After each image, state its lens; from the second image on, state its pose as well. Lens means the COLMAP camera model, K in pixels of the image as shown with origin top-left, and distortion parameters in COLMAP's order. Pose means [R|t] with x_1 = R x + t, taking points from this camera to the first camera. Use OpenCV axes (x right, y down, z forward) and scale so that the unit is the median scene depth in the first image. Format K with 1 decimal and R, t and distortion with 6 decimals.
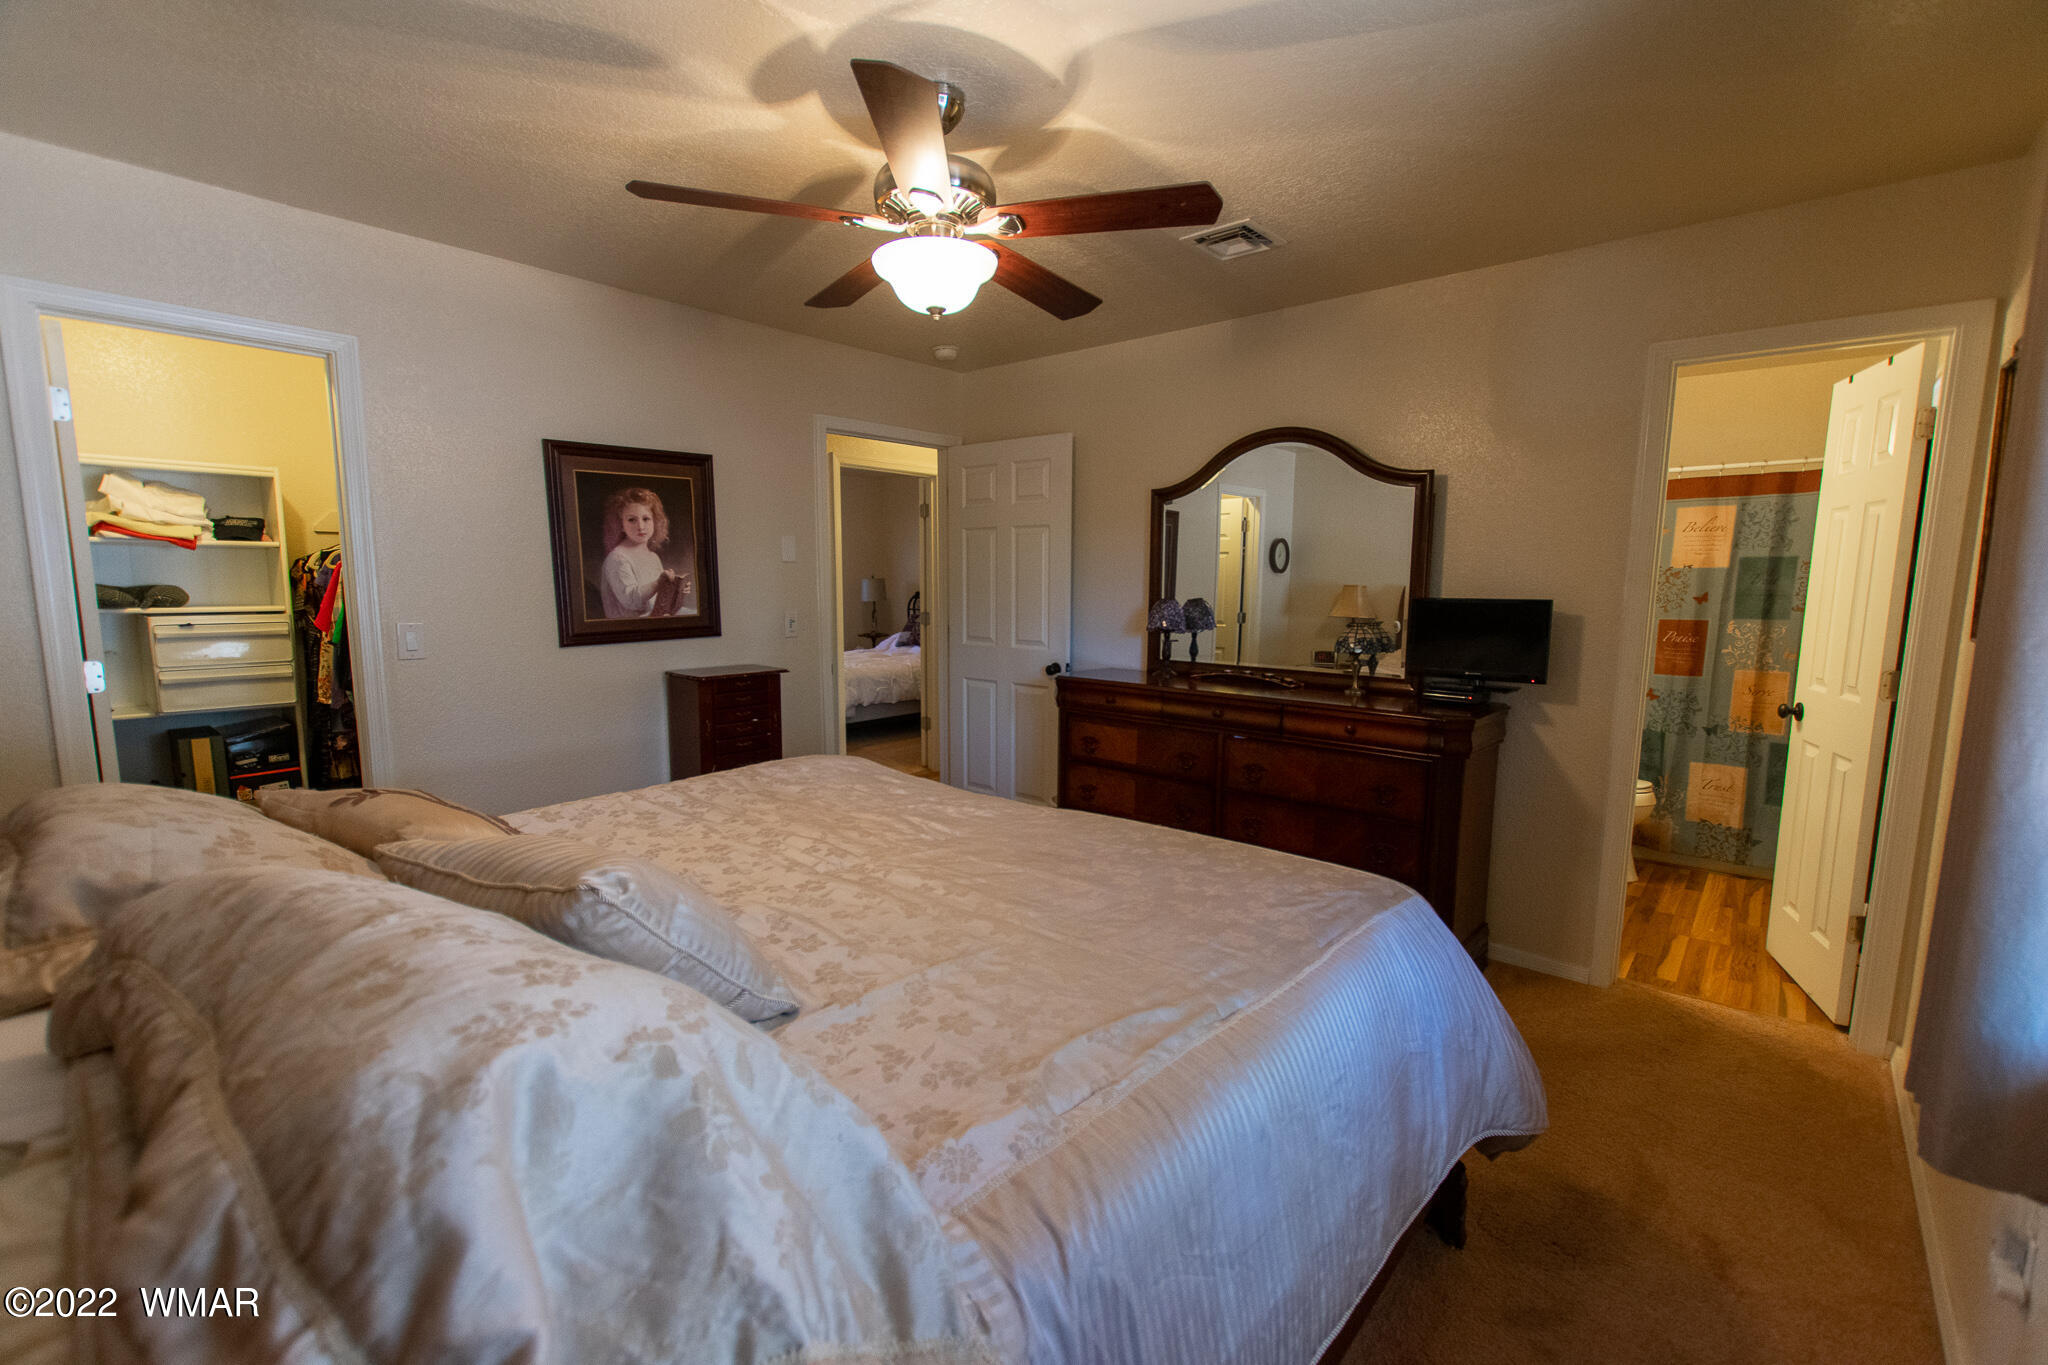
lens RADIAL K [[888.0, 0, 1028.0], [0, 888.0, 691.9], [0, 0, 1]] dist [0.002796, -0.000067]
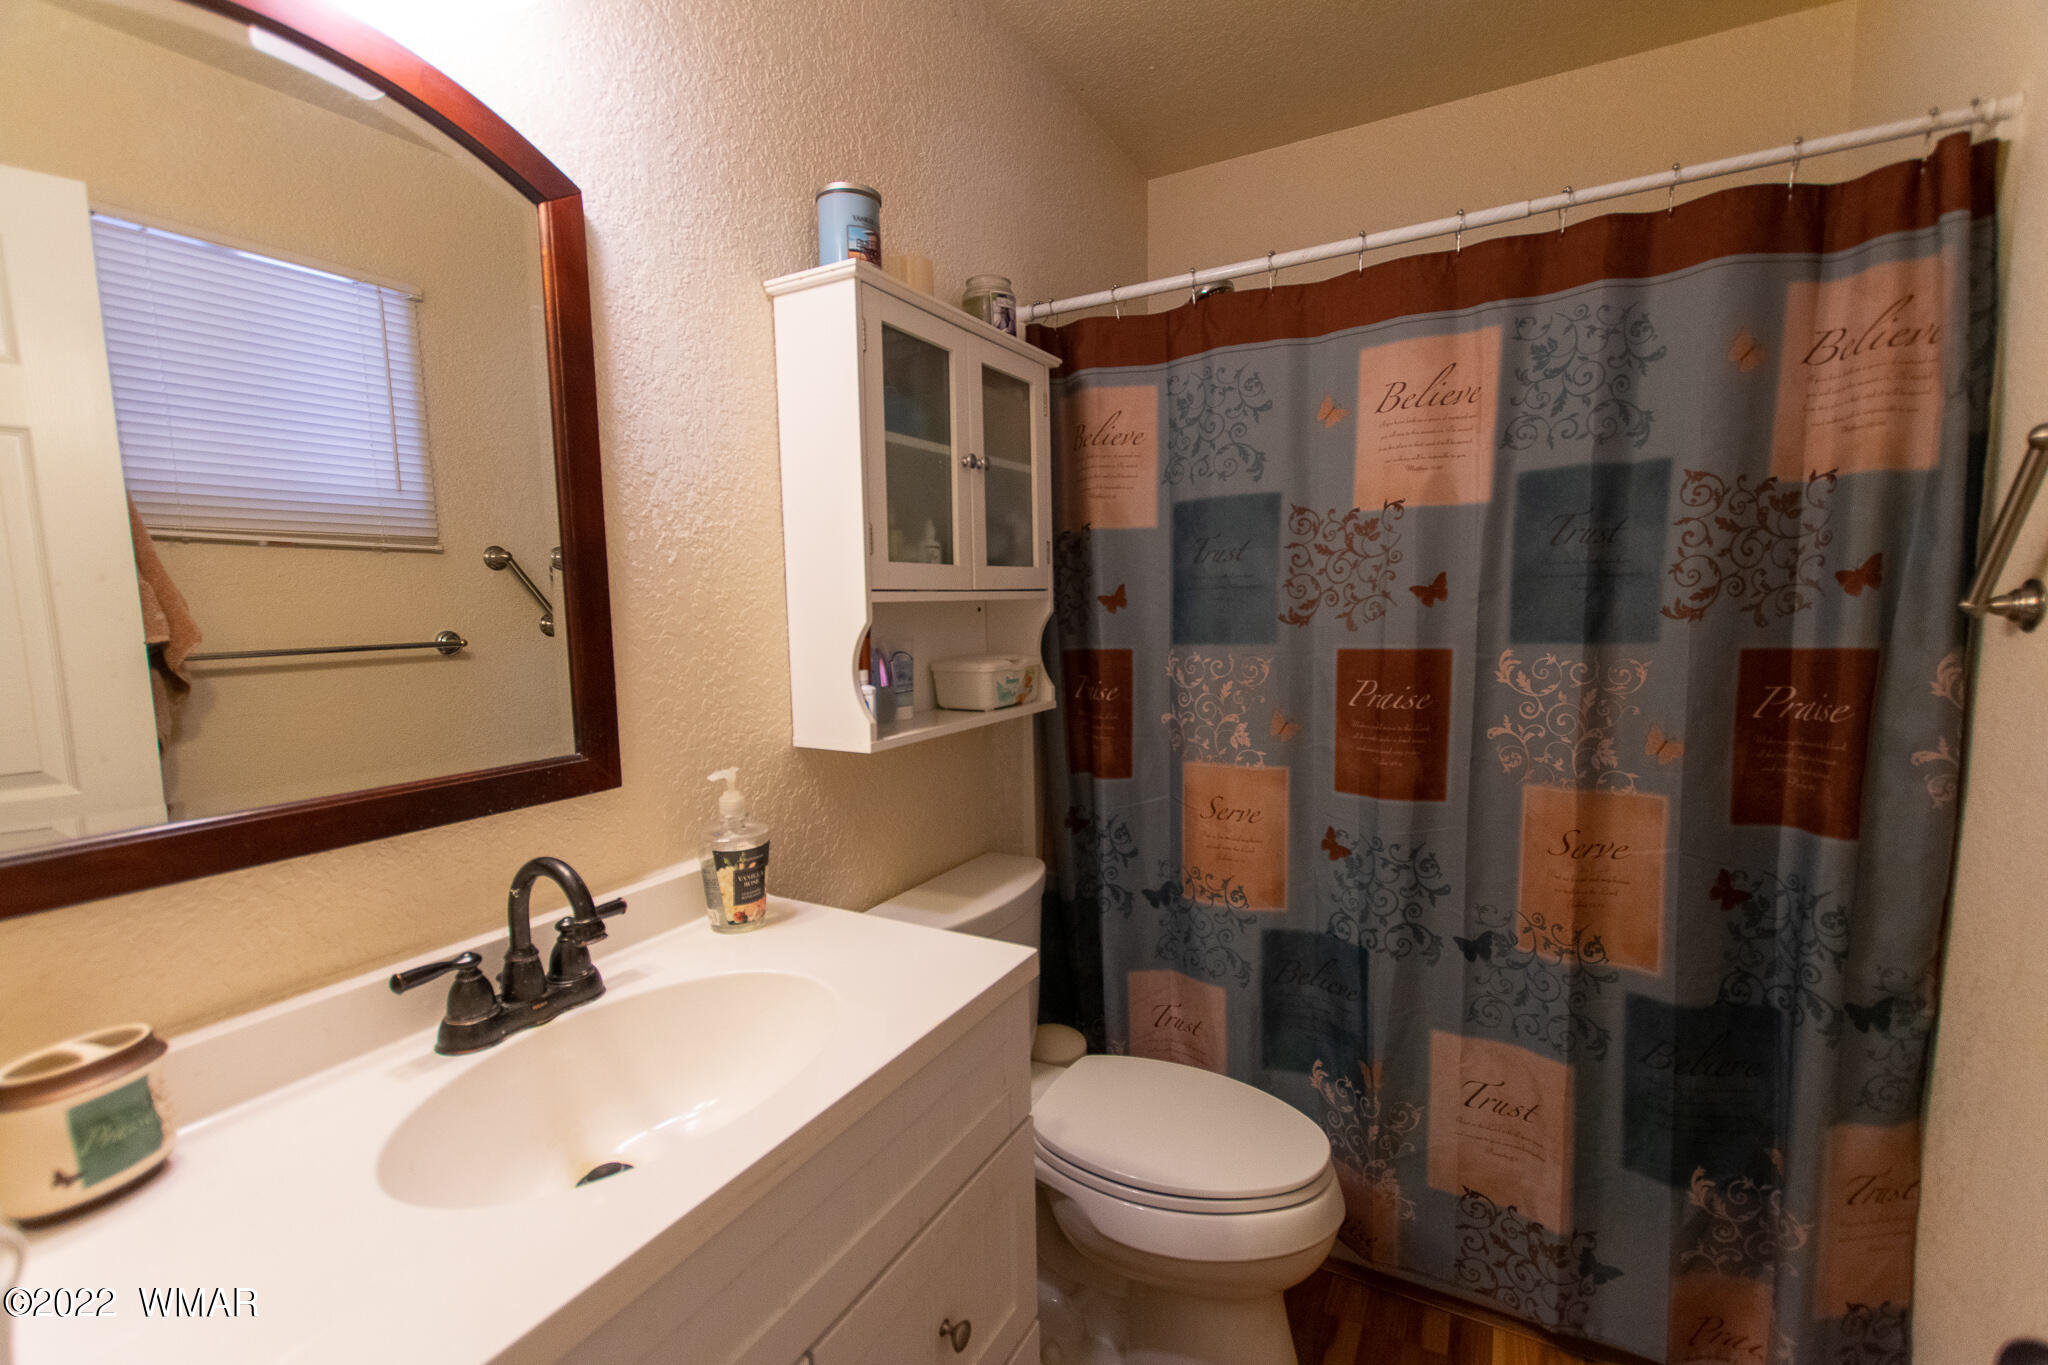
lens RADIAL K [[888.0, 0, 1028.0], [0, 888.0, 691.9], [0, 0, 1]] dist [0.002796, -0.000067]
pose [[0.978339, -0.042461, 0.202606, 0.523001], [0.048099, 0.998578, -0.022981, -0.063337], [-0.201342, 0.032228, 0.978991, 0.681902]]
